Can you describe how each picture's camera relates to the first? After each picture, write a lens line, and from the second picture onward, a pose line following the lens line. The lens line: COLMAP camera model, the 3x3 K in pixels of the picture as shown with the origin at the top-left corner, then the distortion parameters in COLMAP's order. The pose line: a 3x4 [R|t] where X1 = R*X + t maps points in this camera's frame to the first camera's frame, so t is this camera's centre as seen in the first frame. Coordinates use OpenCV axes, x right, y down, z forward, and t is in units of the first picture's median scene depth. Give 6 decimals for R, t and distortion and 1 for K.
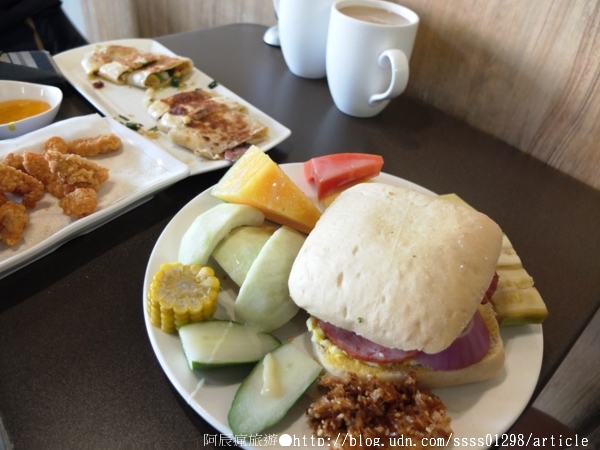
lens RADIAL K [[442.3, 0, 300.0], [0, 442.3, 225.0], [0, 0, 1]] dist [-0.076853, 0.055335]
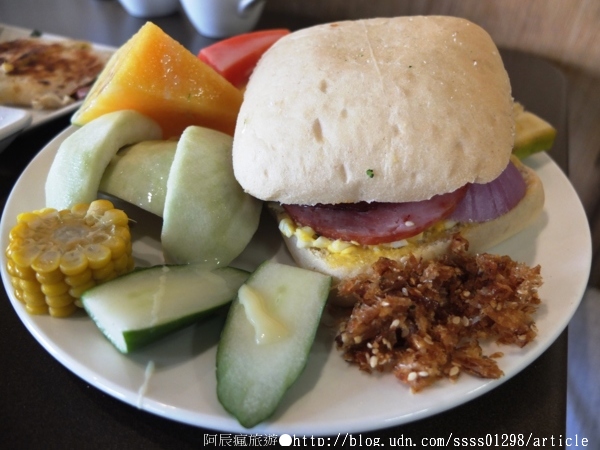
lens RADIAL K [[442.3, 0, 300.0], [0, 442.3, 225.0], [0, 0, 1]] dist [-0.076853, 0.055335]
pose [[0.920764, -0.297239, 0.252673, -0.128871], [0.297429, 0.953972, 0.038371, 0.211488], [-0.252448, 0.039822, 0.966791, 0.375658]]
